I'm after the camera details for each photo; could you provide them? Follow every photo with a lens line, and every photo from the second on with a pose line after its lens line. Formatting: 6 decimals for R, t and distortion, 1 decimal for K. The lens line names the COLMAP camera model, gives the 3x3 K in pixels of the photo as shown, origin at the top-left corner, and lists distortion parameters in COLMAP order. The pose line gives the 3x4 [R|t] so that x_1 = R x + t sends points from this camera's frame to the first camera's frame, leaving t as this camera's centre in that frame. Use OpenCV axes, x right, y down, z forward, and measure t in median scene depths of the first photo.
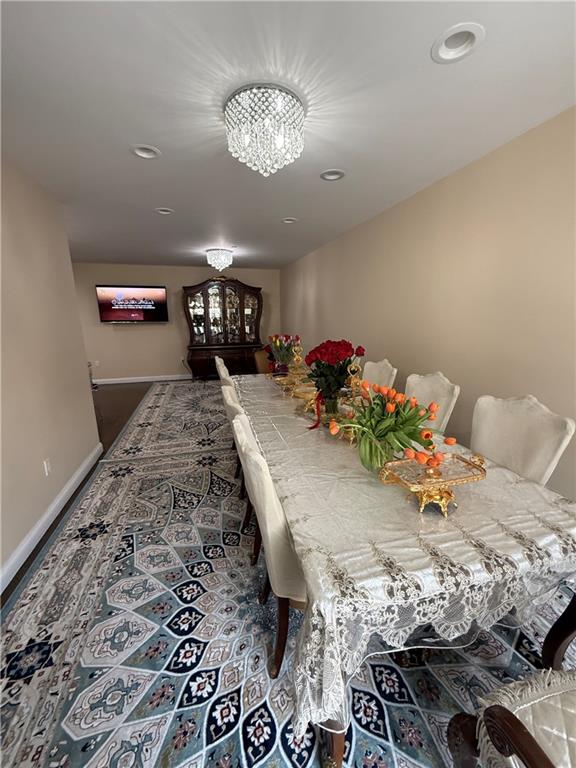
lens RADIAL K [[312.1, 0, 288.7], [0, 312.1, 383.3], [0, 0, 1]] dist [0.003481, -0.000160]
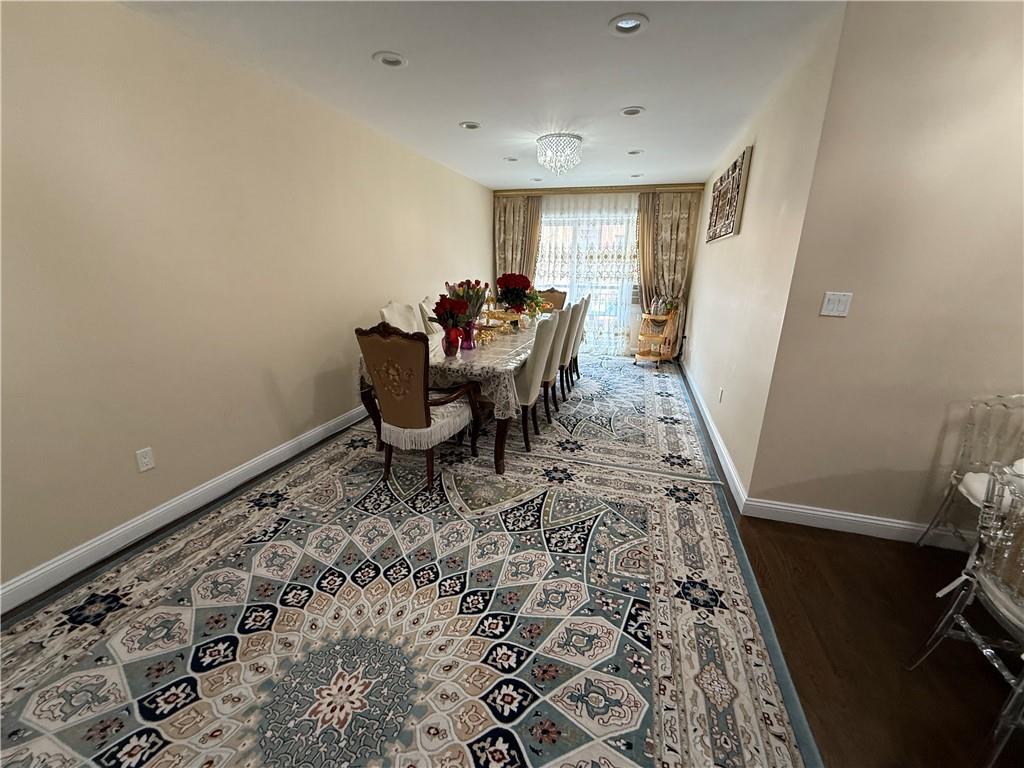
lens RADIAL K [[416.2, 0, 510.9], [0, 416.2, 385.9], [0, 0, 1]] dist [0.003481, -0.000160]
pose [[-0.840980, -0.152582, 0.519106, -0.749344], [0.126235, 0.877605, 0.462465, -0.250121], [-0.526134, 0.454453, -0.718788, 1.414697]]
